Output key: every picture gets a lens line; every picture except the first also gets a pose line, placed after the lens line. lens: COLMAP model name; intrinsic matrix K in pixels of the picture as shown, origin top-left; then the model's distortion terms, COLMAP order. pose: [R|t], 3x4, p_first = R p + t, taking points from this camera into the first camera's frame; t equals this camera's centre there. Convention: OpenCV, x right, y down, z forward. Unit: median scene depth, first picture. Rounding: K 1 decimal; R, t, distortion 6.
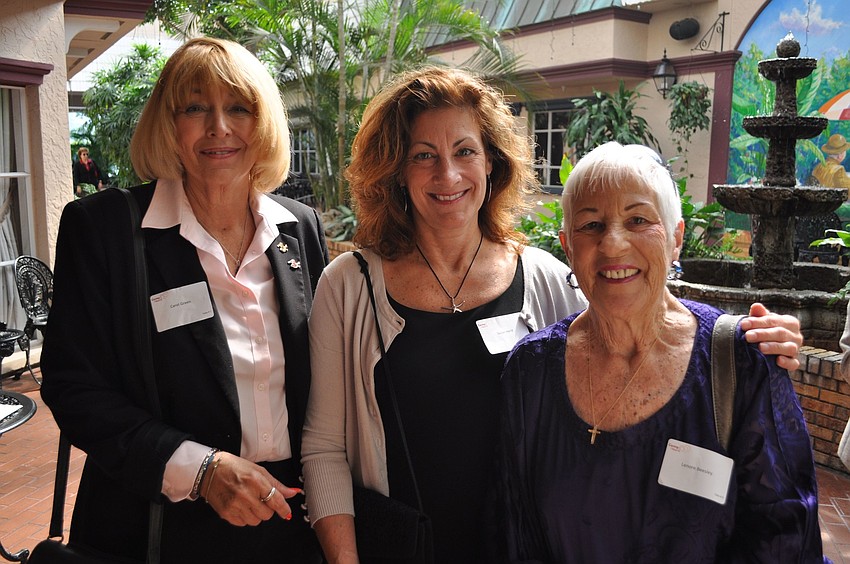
lens RADIAL K [[786.0, 0, 425.0], [0, 786.0, 282.0], [0, 0, 1]] dist [-0.067949, 0.000264]
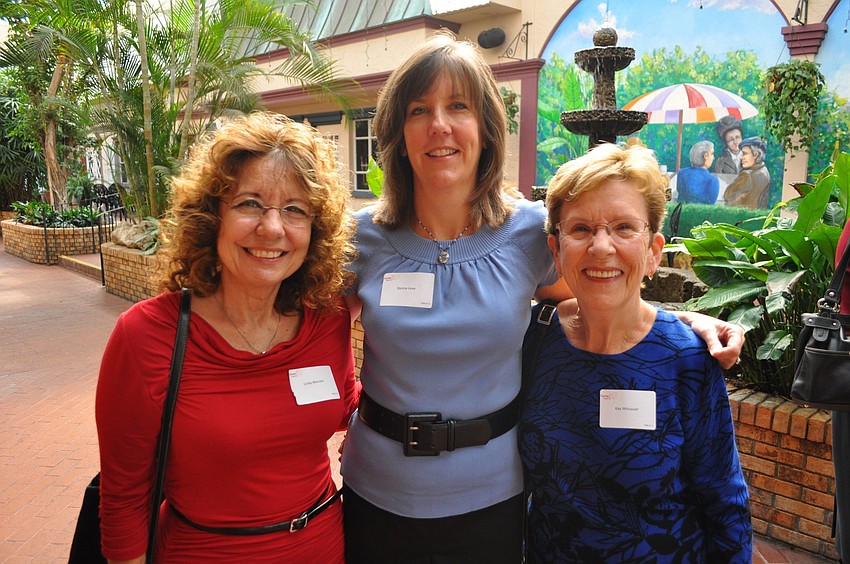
lens RADIAL K [[674.9, 0, 425.0], [0, 674.9, 282.0], [0, 0, 1]] dist [-0.066850, -0.003216]
pose [[0.975930, -0.047552, 0.212835, 0.040331], [0.044837, 0.998840, 0.017568, -0.017676], [-0.213424, -0.007602, 0.976930, 0.137492]]
